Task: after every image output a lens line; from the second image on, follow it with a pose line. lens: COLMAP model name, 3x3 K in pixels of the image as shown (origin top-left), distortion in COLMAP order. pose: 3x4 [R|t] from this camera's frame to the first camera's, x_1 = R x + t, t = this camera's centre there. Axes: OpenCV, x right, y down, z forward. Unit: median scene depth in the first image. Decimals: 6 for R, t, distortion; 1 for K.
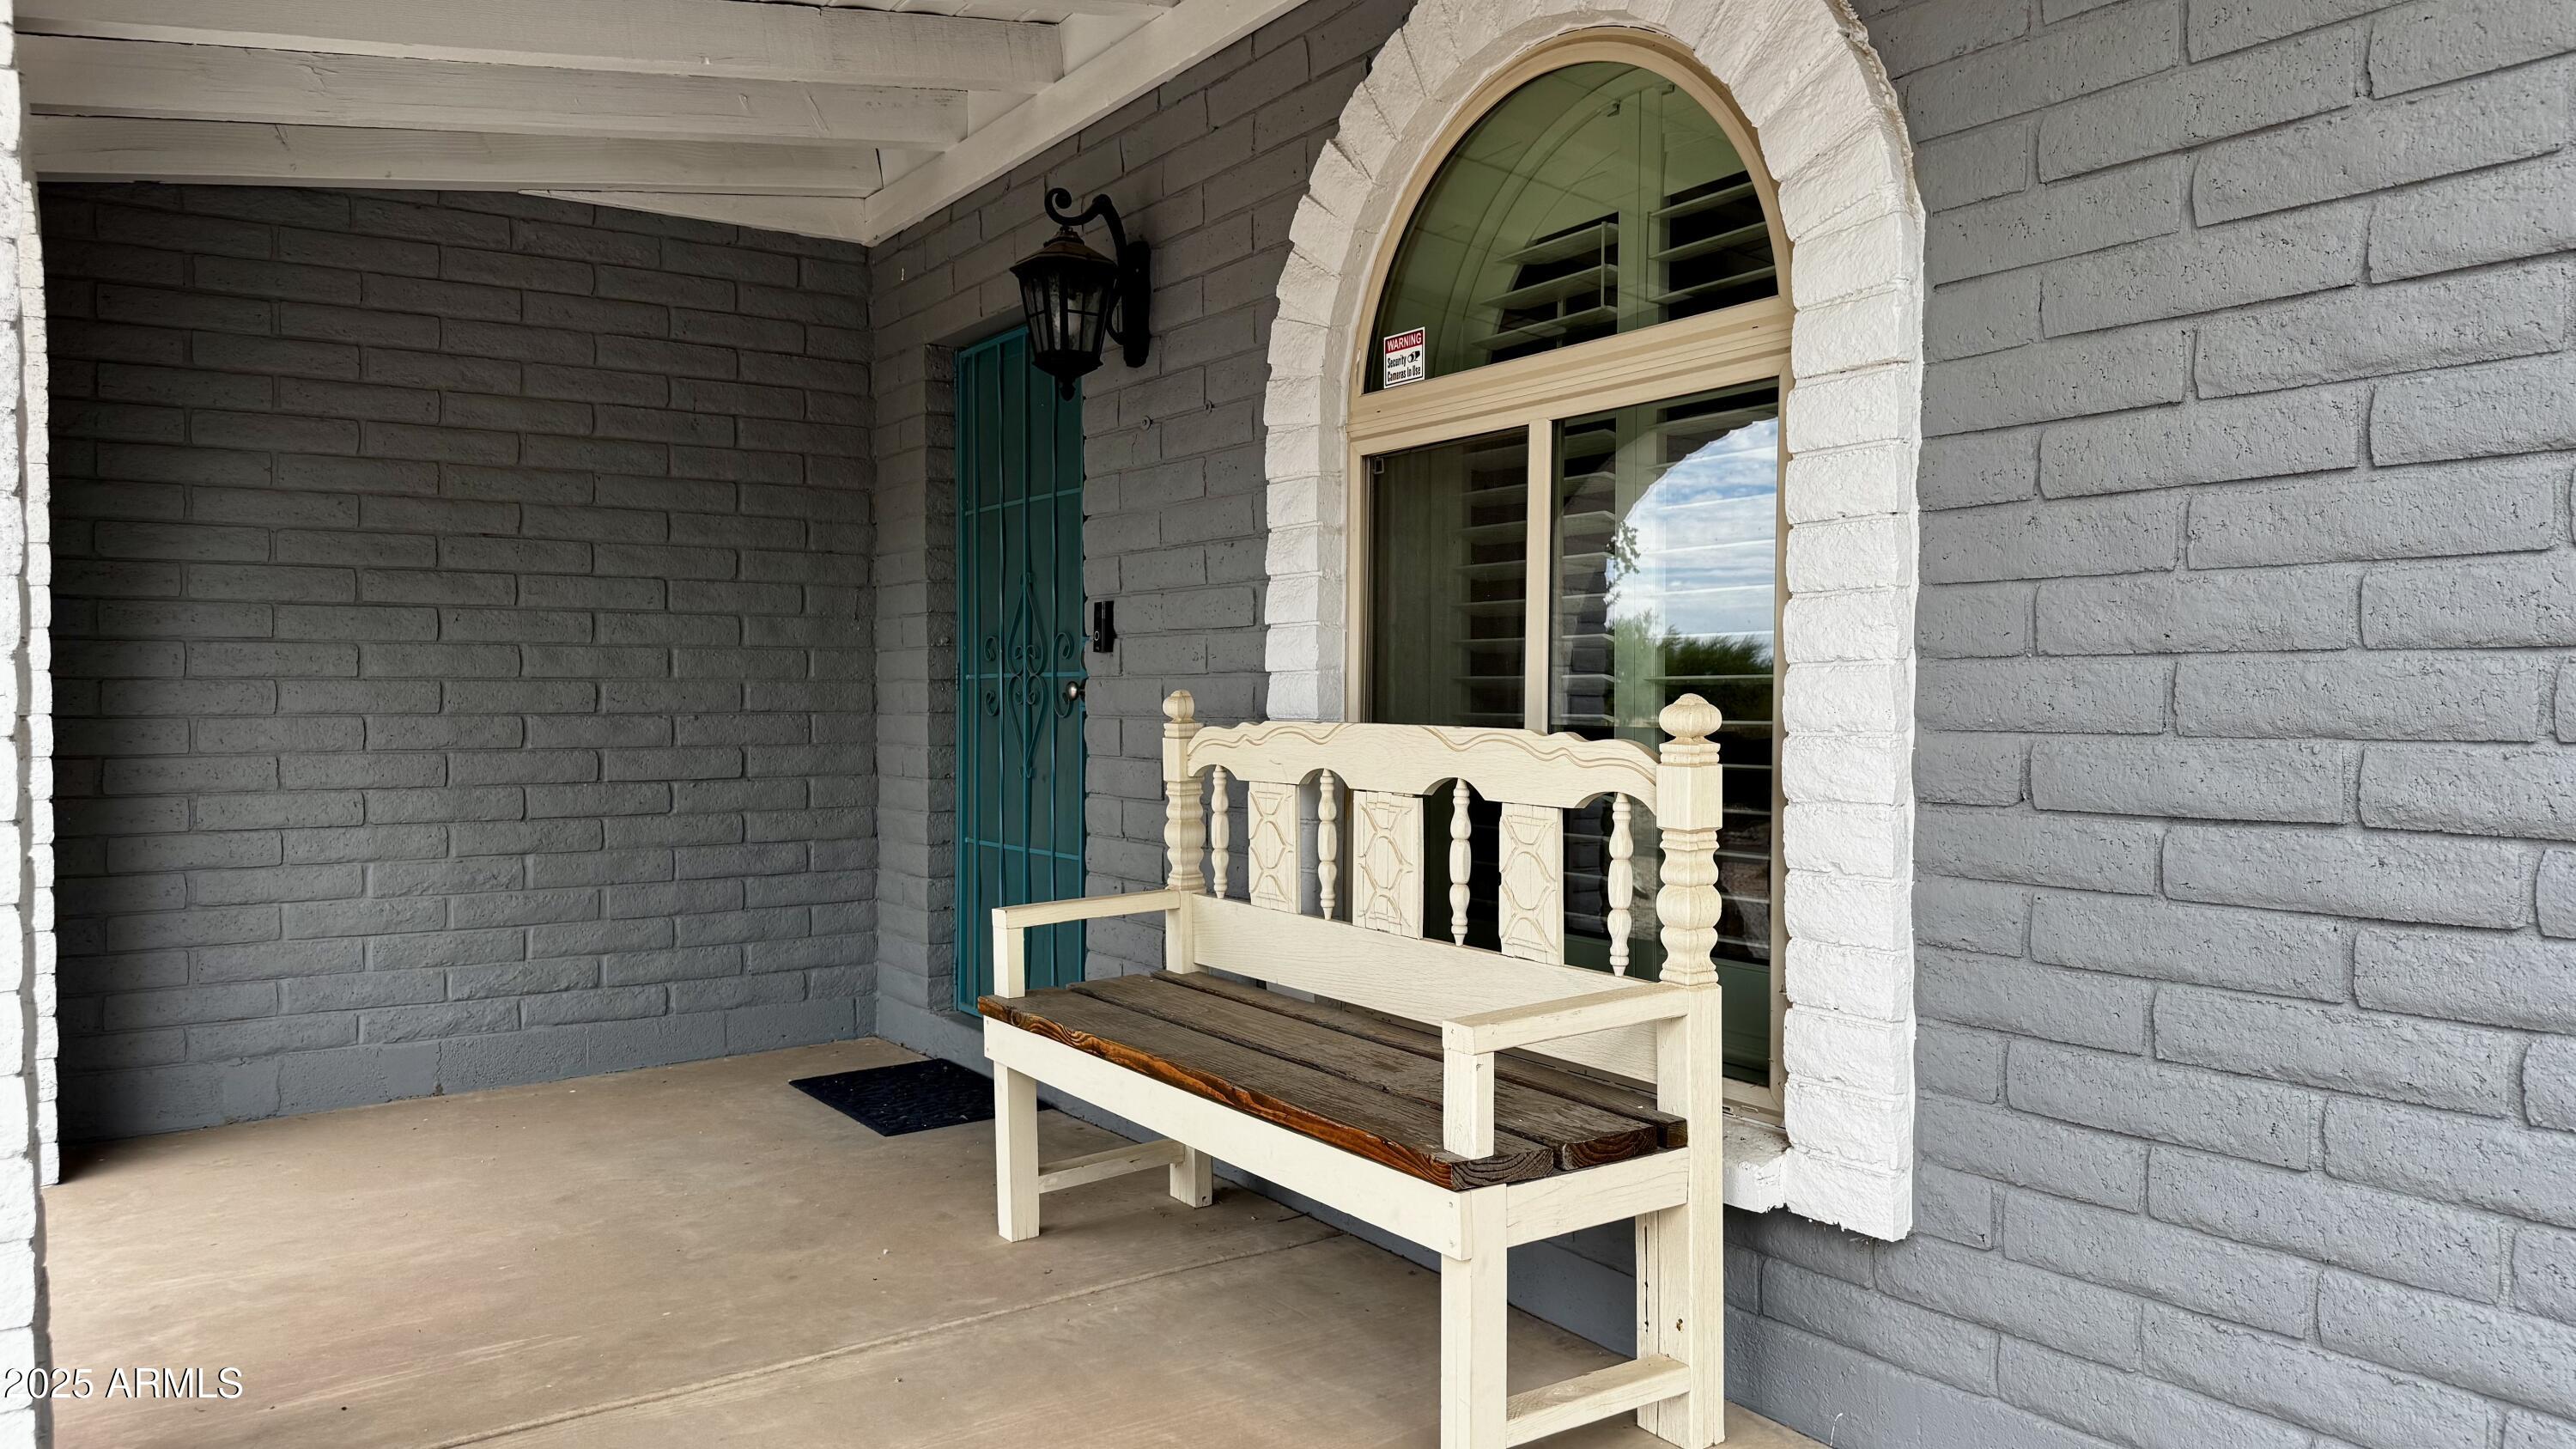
lens RADIAL K [[1823.0, 0, 1288.0], [0, 1823.0, 724.5], [0, 0, 1]] dist [0.001078, -0.000393]
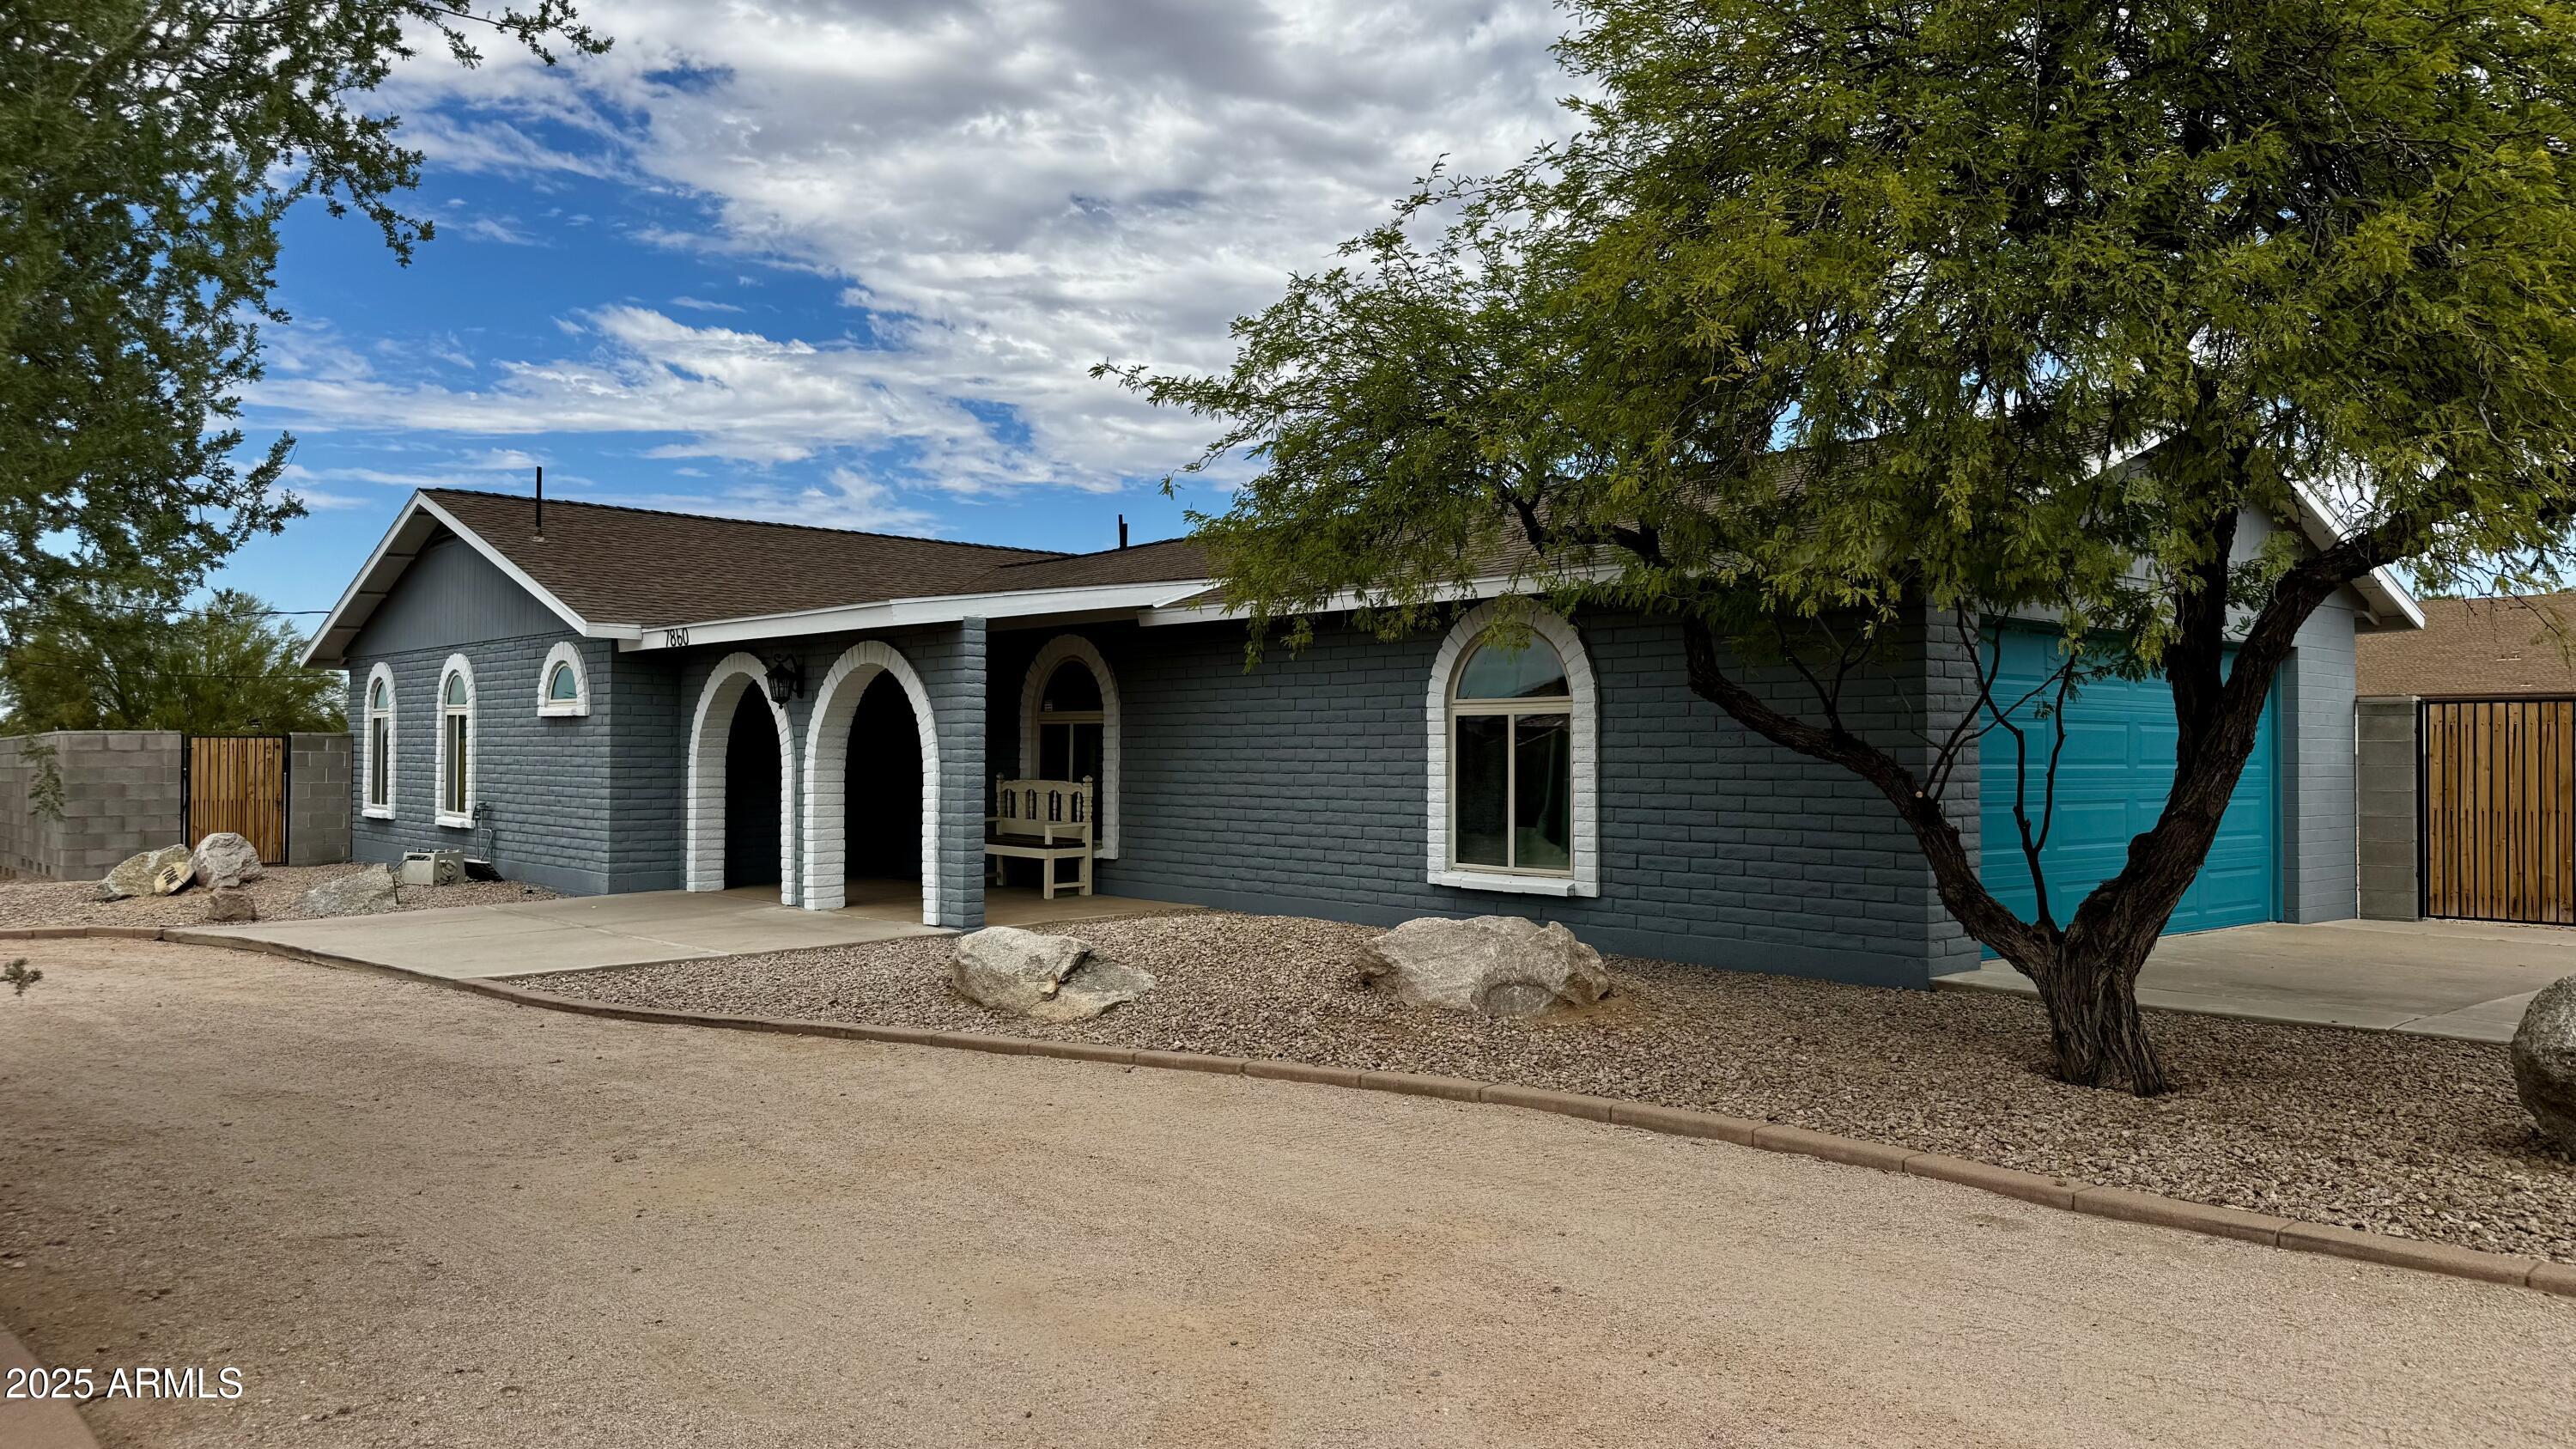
lens RADIAL K [[1823.0, 0, 1288.0], [0, 1823.0, 724.5], [0, 0, 1]] dist [0.001078, -0.000393]
pose [[0.991881, 0.009416, 0.126824, 0.101946], [-0.005138, 0.999408, -0.034022, 0.016471], [-0.127069, 0.033095, 0.991342, -4.918198]]
